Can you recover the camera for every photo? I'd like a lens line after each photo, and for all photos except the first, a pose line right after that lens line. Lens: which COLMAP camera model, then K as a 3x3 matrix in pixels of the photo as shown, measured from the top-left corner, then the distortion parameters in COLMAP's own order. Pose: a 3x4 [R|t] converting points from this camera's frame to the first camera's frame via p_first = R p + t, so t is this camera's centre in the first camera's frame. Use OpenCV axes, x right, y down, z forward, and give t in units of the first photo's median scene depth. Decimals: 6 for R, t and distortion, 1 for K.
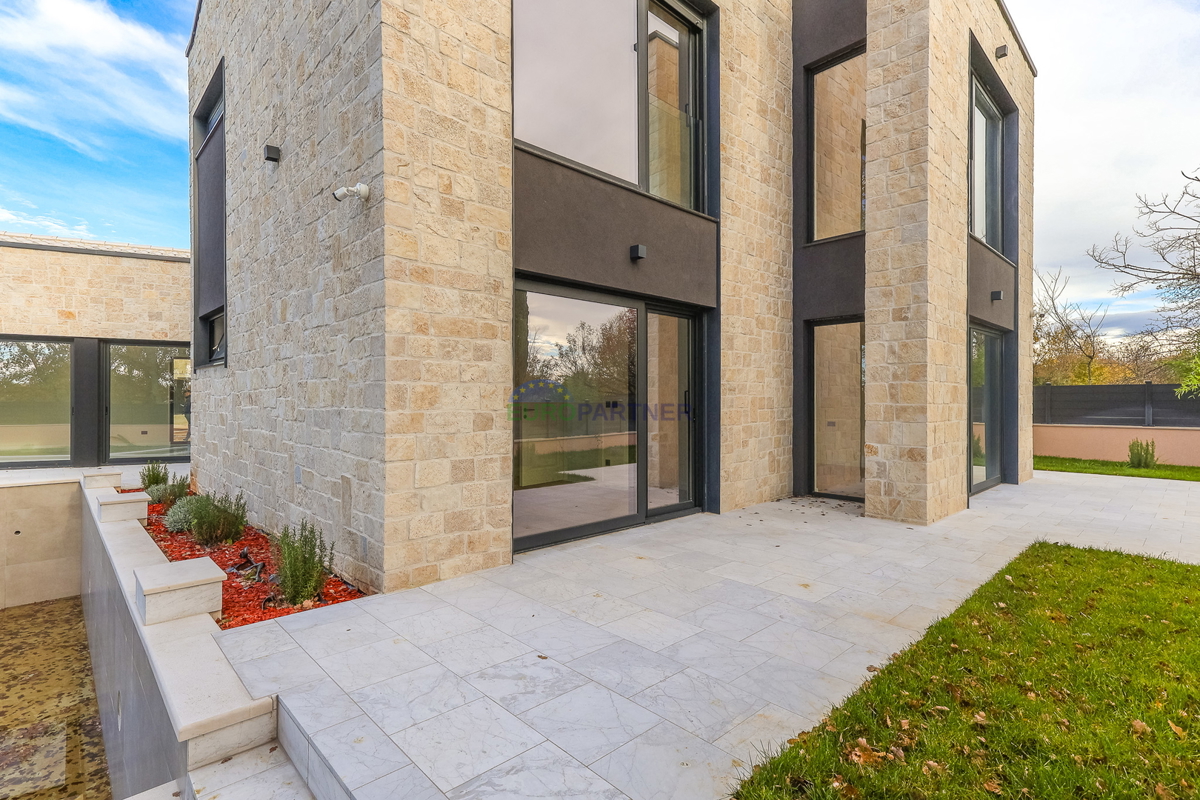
lens RADIAL K [[568.0, 0, 595.9], [0, 568.0, 396.6], [0, 0, 1]] dist [0.018831, 0.000587]
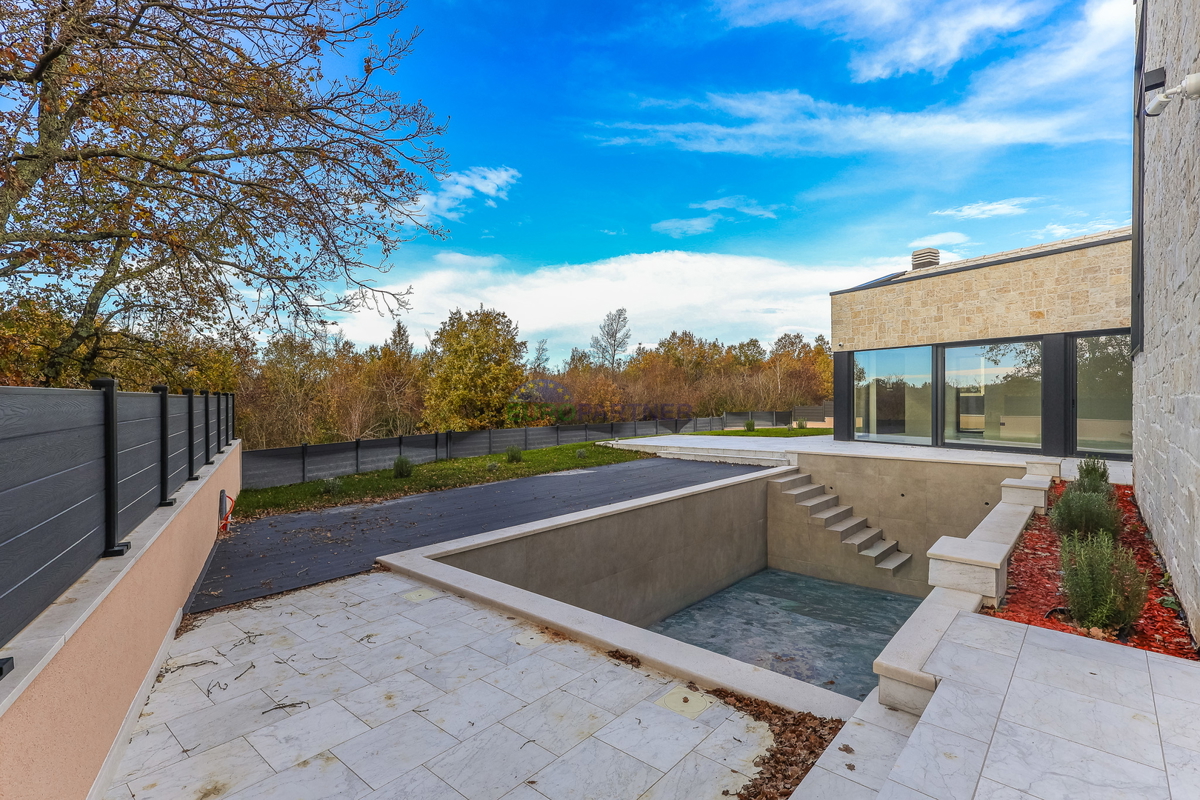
lens RADIAL K [[568.0, 0, 595.9], [0, 568.0, 396.6], [0, 0, 1]] dist [0.018831, 0.000587]
pose [[0.095603, -0.003101, -0.995415, 0.081297], [0.008526, 0.999961, -0.002296, 0.007535], [0.995383, -0.008267, 0.095626, 0.071279]]
